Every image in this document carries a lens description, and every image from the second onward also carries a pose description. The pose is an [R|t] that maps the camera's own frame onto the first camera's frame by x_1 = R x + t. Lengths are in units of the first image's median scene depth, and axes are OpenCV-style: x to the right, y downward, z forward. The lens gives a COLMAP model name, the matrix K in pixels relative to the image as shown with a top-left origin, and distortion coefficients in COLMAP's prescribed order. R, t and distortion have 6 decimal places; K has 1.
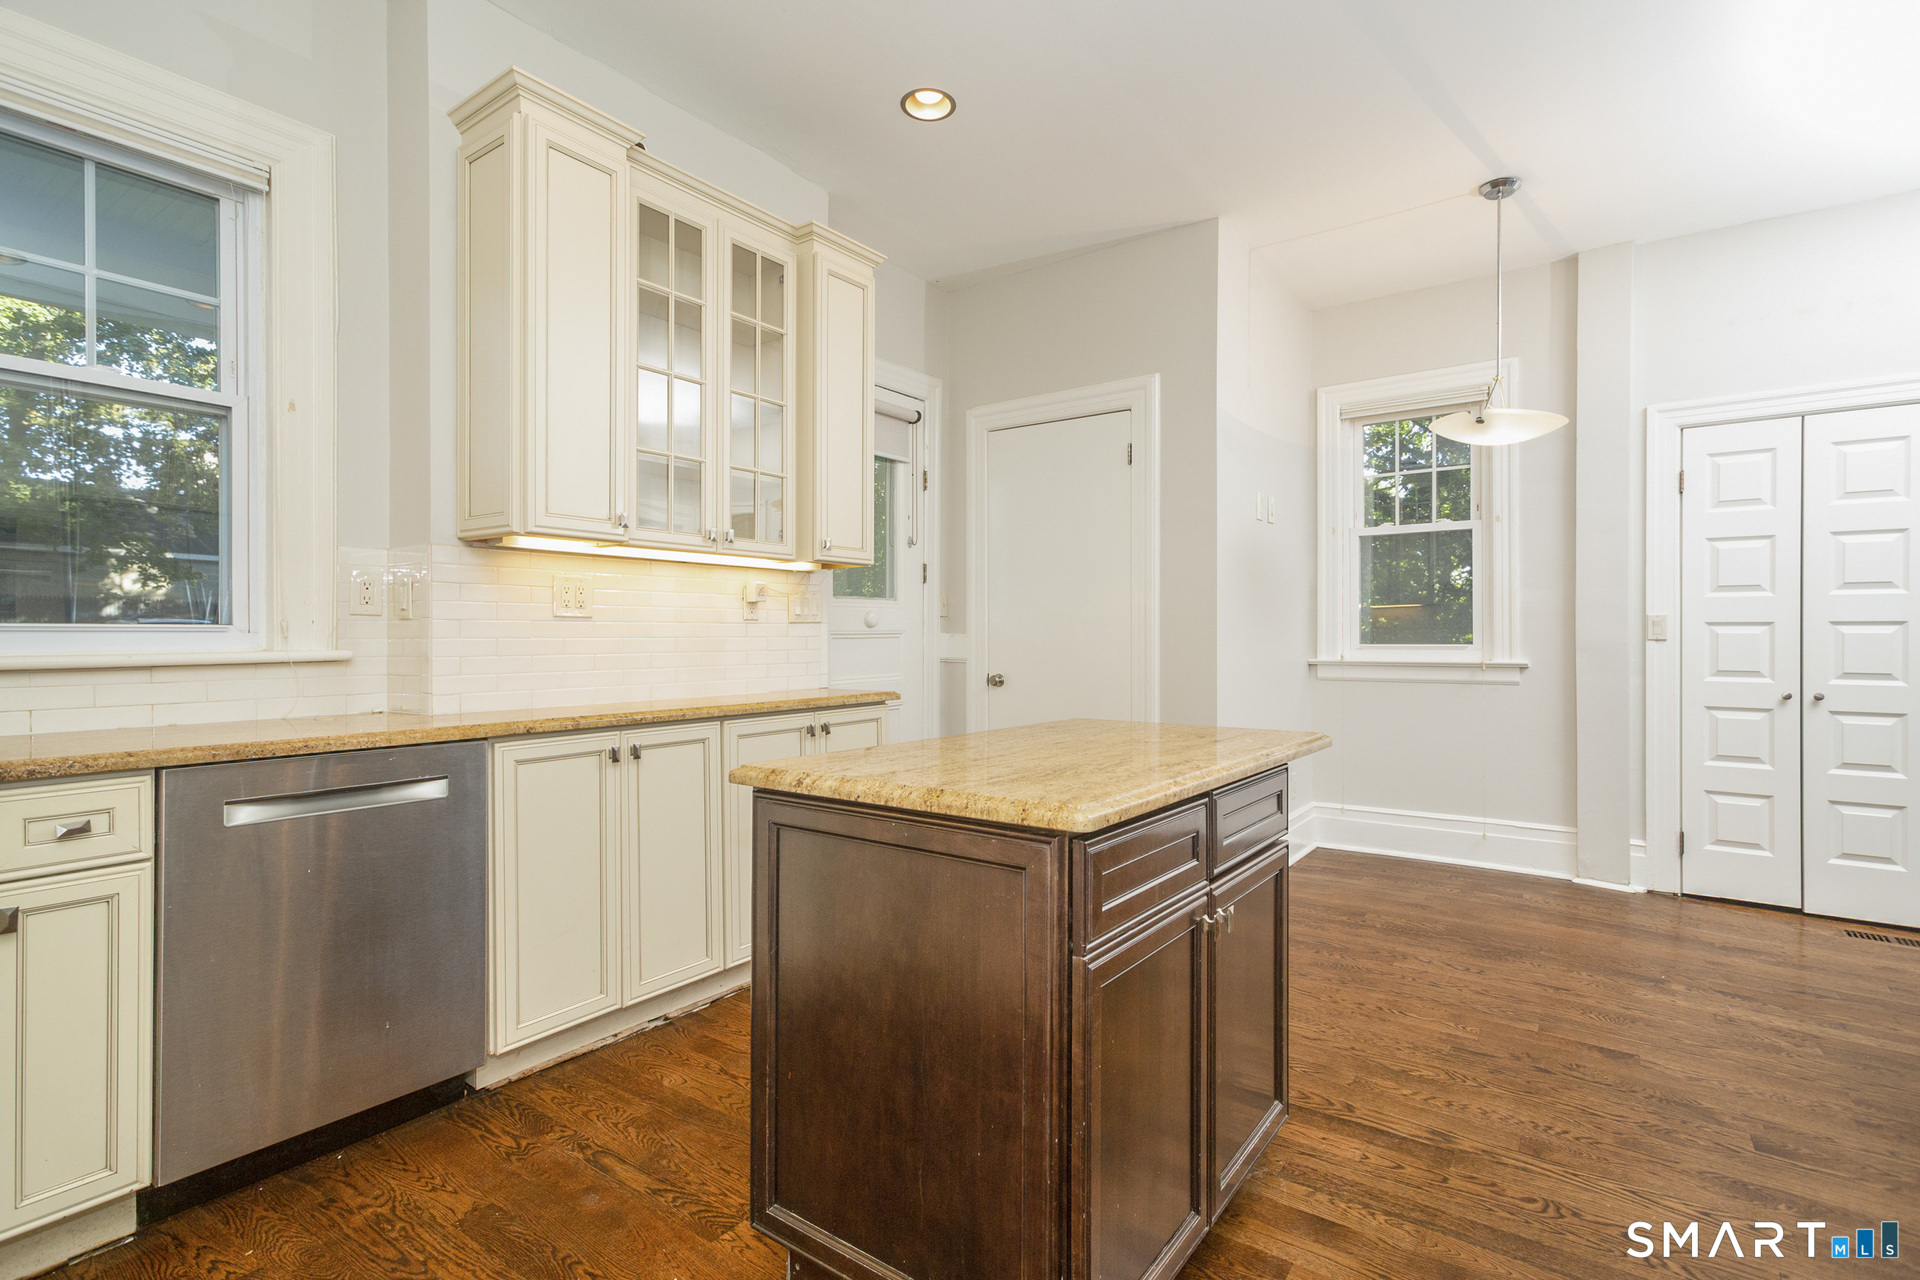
lens RADIAL K [[906.6, 0, 927.7], [0, 906.6, 649.7], [0, 0, 1]] dist [0.004121, 0.001586]
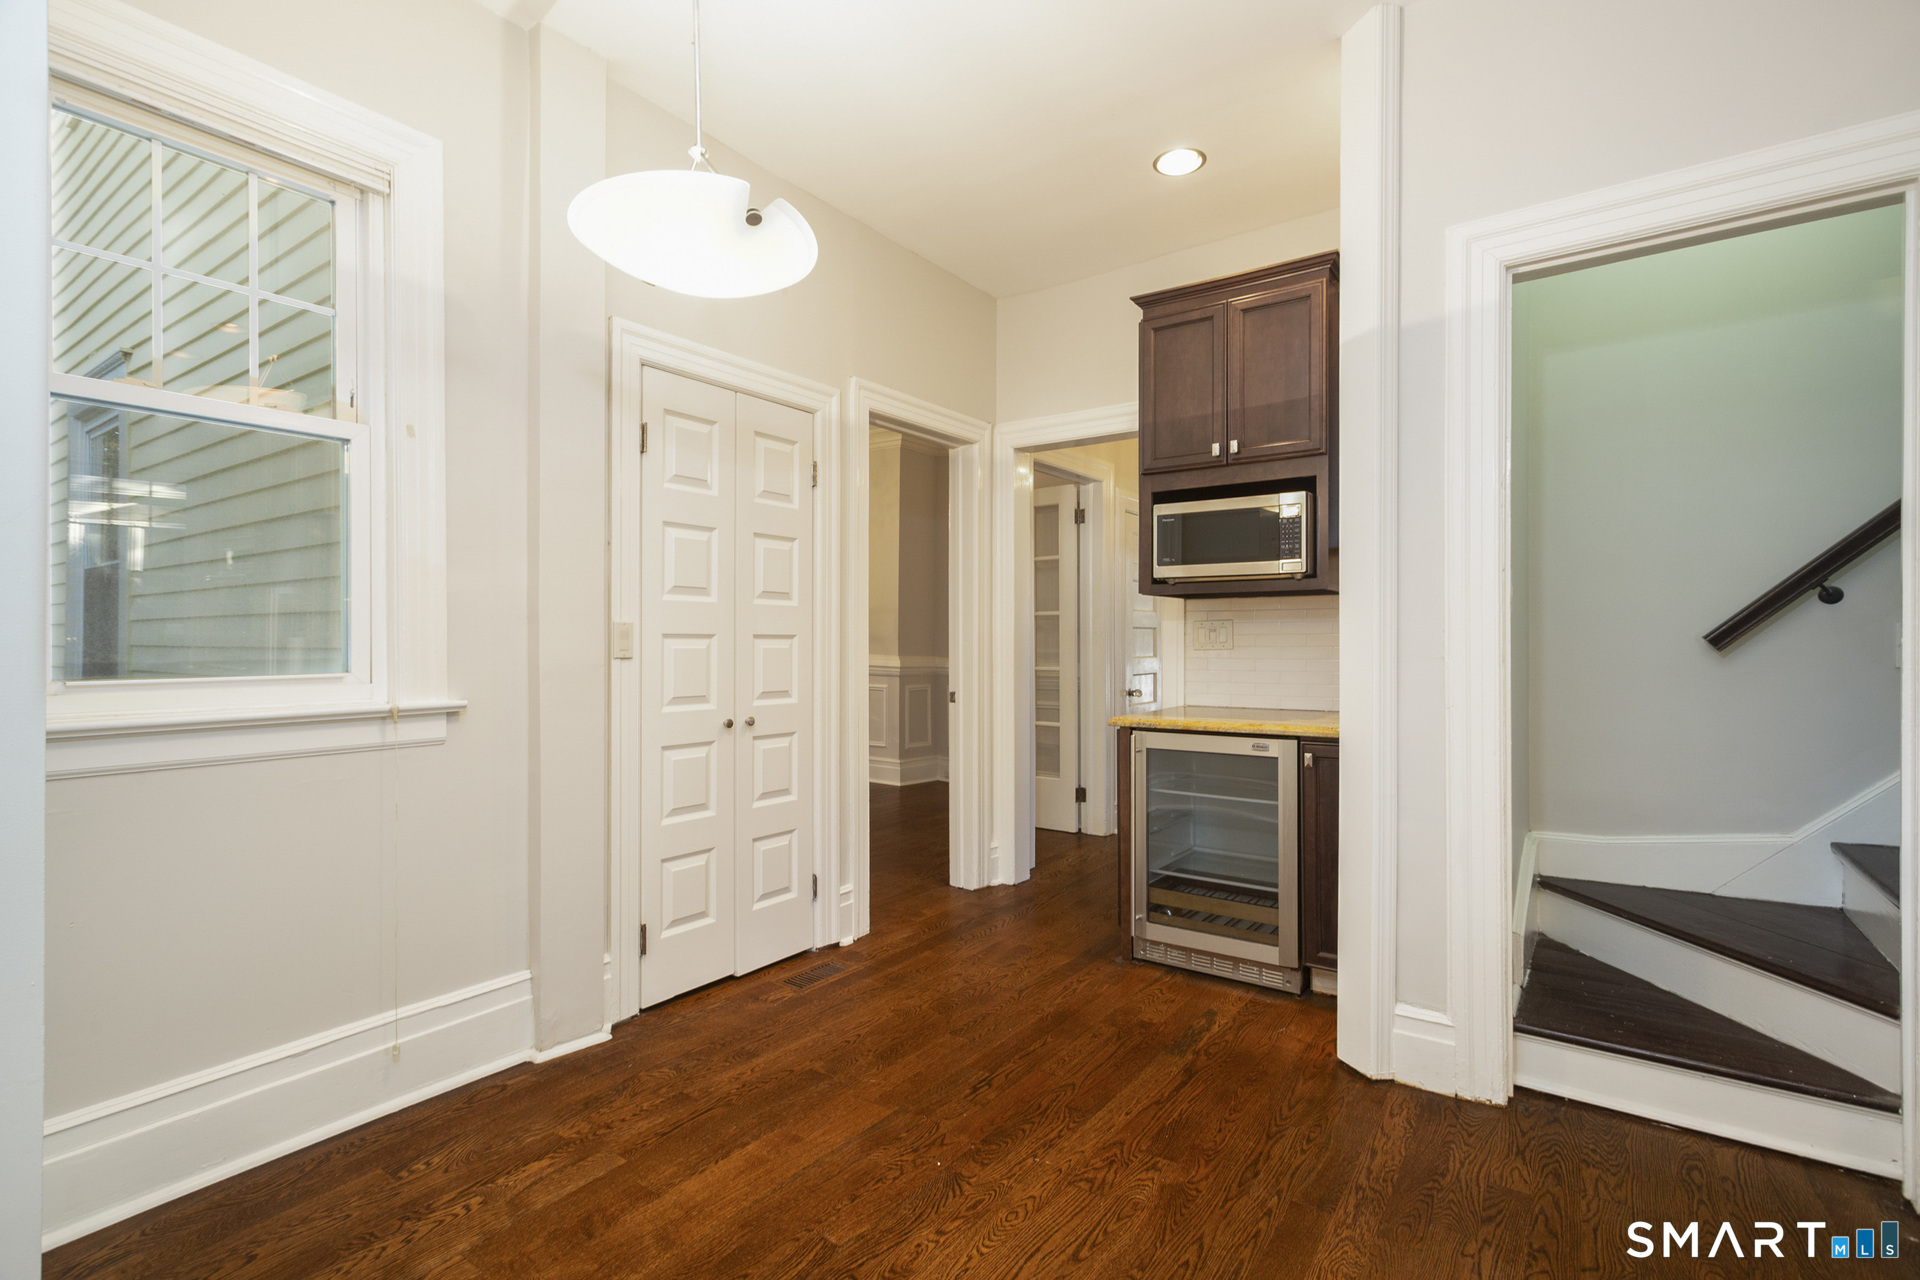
lens RADIAL K [[906.6, 0, 953.5], [0, 906.6, 632.7], [0, 0, 1]] dist [0.004121, 0.001586]
pose [[-0.050134, -0.001258, 0.998742, 0.156075], [0.005789, 0.999982, 0.001550, -0.046468], [-0.998726, 0.005860, -0.050126, 1.228823]]
